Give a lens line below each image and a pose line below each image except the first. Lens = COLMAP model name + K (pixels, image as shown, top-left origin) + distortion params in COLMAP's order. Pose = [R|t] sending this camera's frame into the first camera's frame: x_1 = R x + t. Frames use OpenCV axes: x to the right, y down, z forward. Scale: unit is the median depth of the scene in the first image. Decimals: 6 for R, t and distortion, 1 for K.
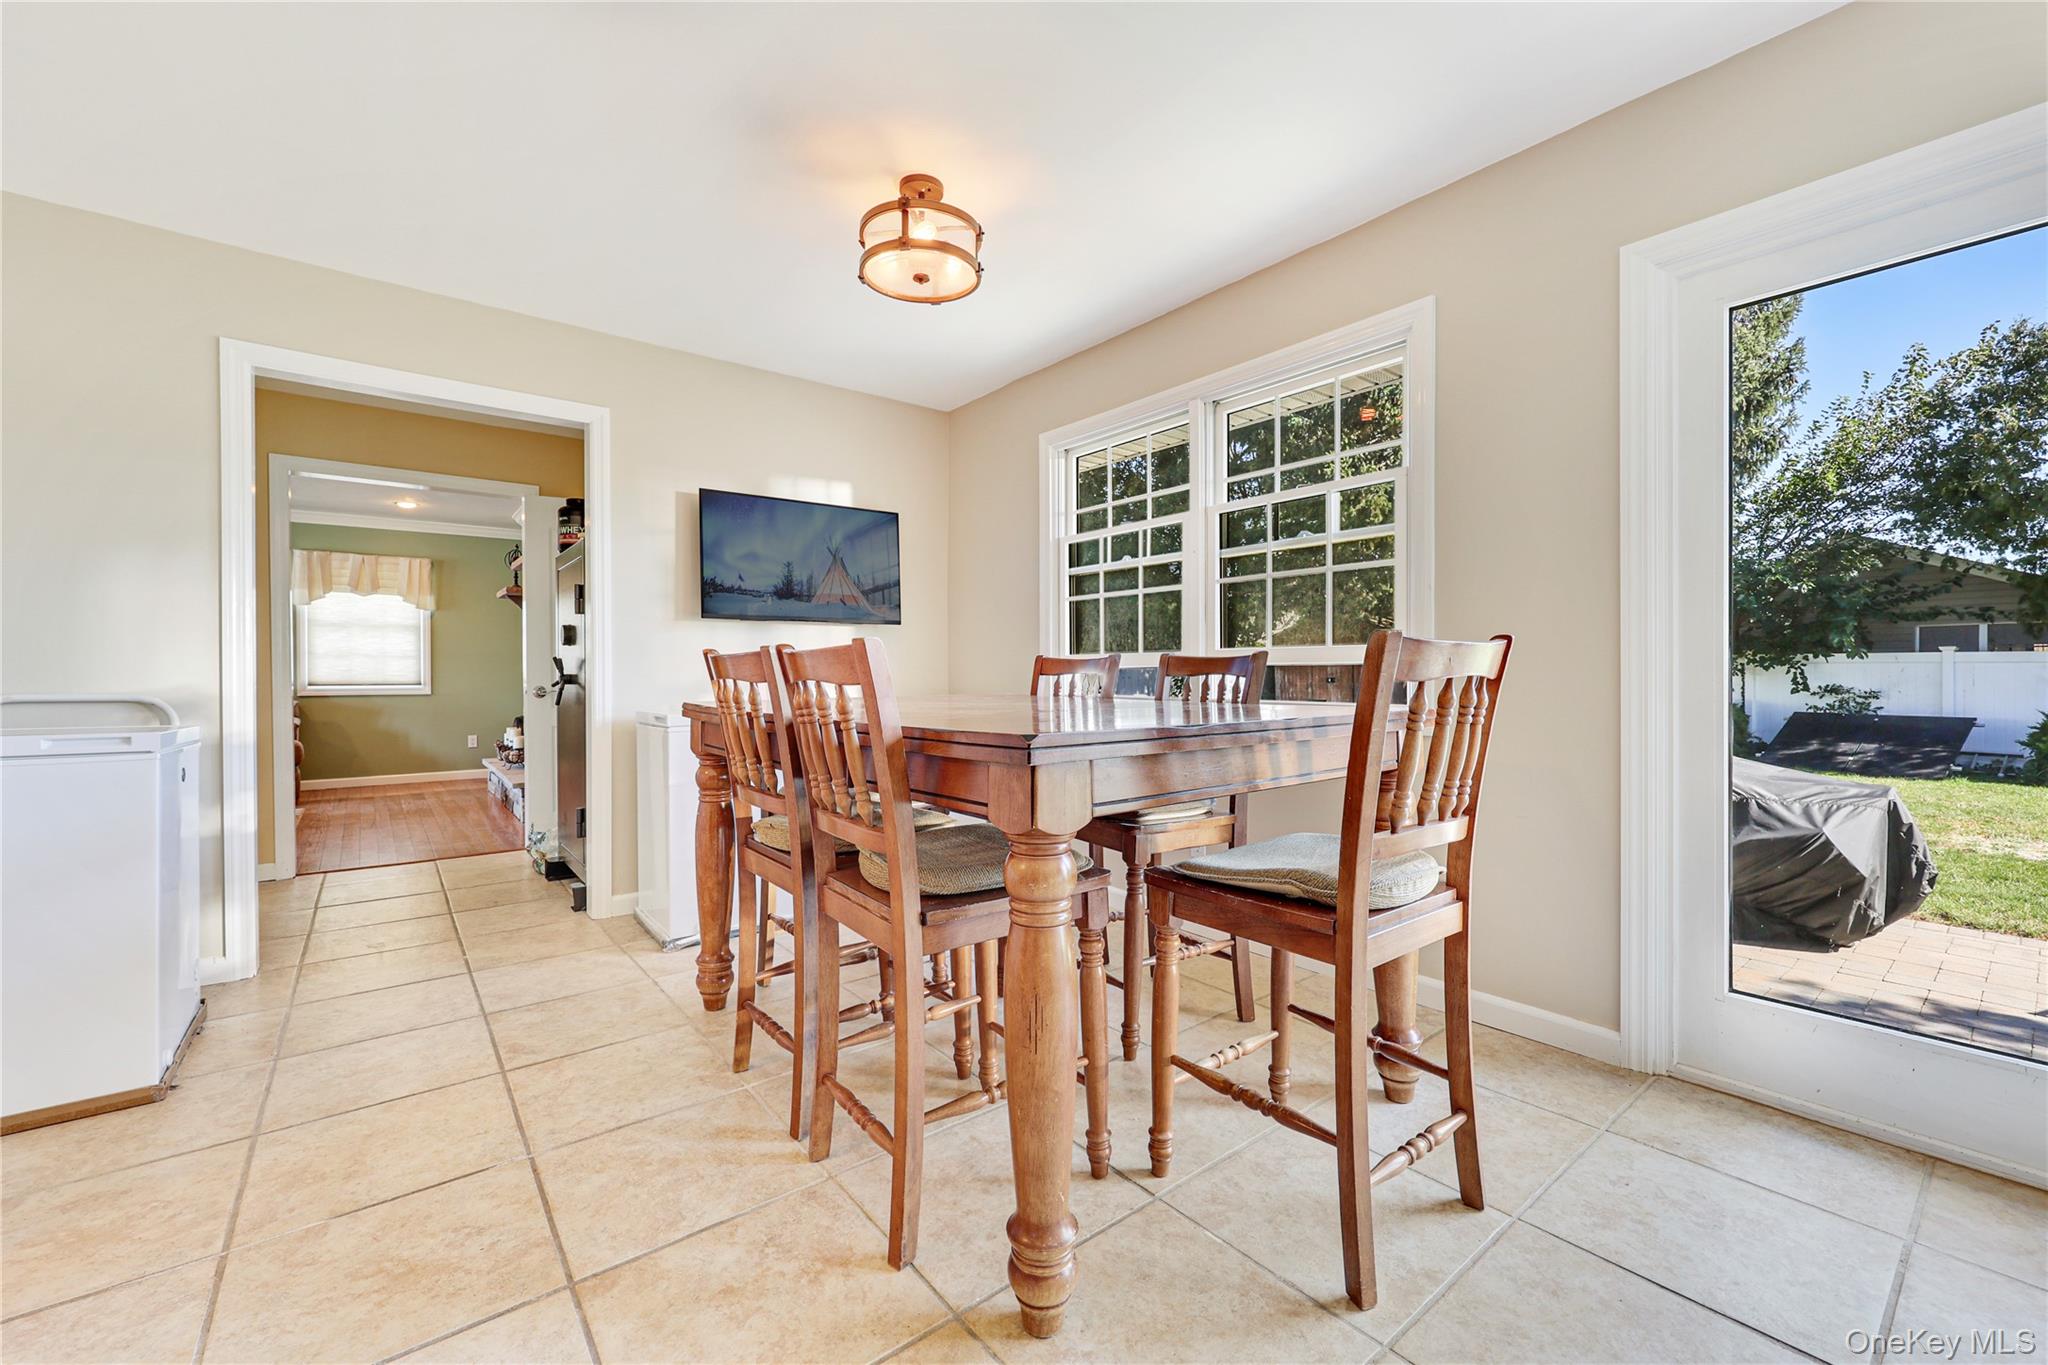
lens RADIAL K [[836.1, 0, 1025.4], [0, 836.1, 685.2], [0, 0, 1]] dist [0.000096, 0.000115]
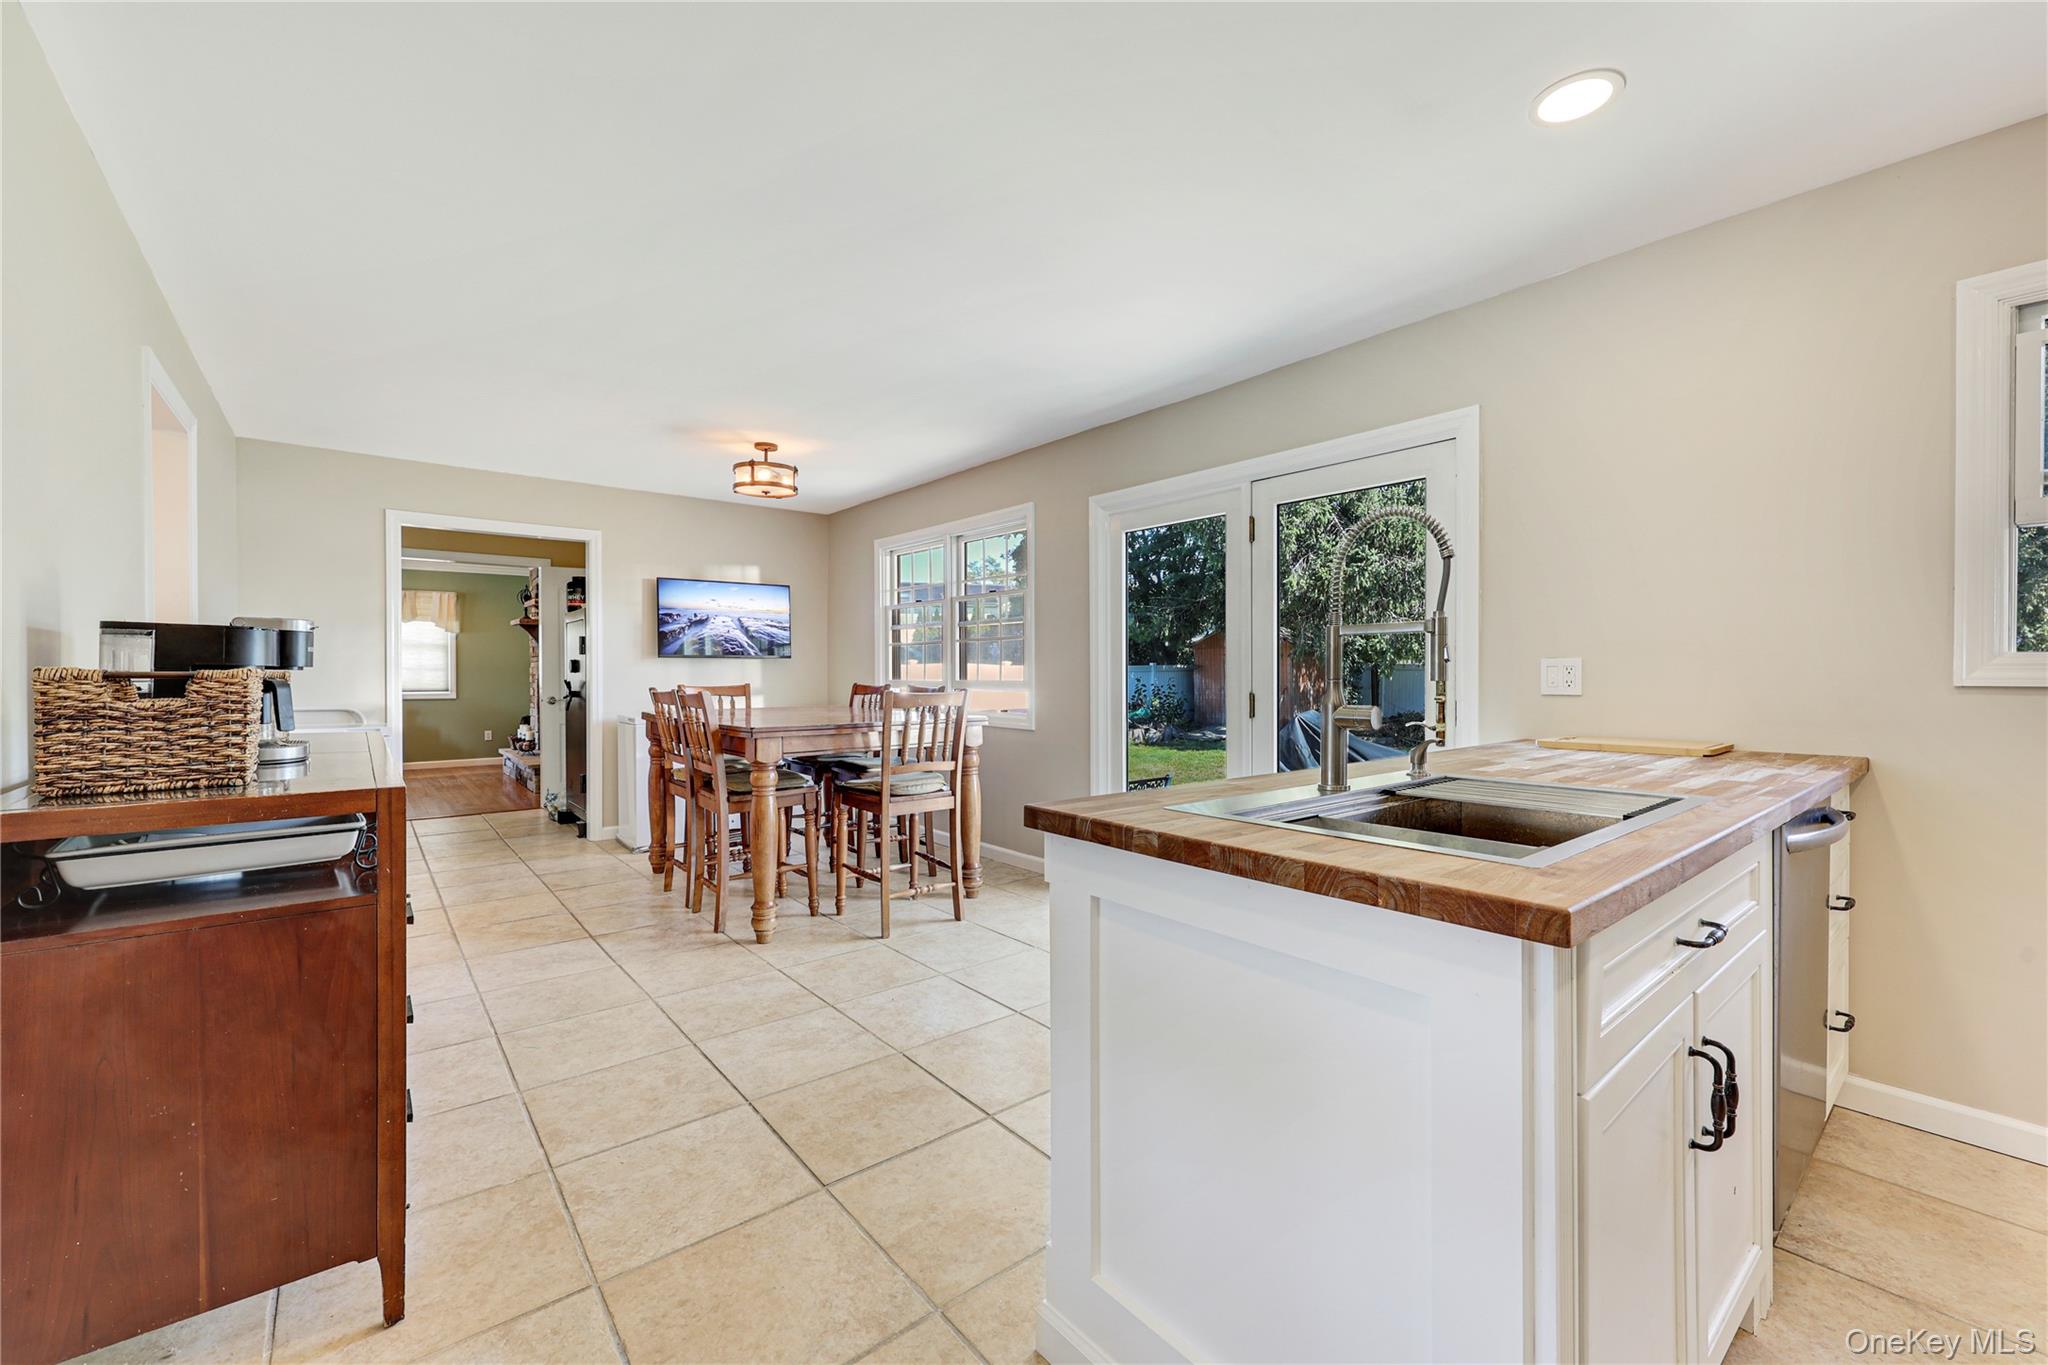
lens RADIAL K [[836.1, 0, 1025.4], [0, 836.1, 685.2], [0, 0, 1]] dist [0.000096, 0.000115]
pose [[0.999867, 0.002598, 0.016103, 0.322598], [-0.002635, 0.999994, 0.002302, -0.034652], [-0.016097, -0.002344, 0.999868, -0.683775]]
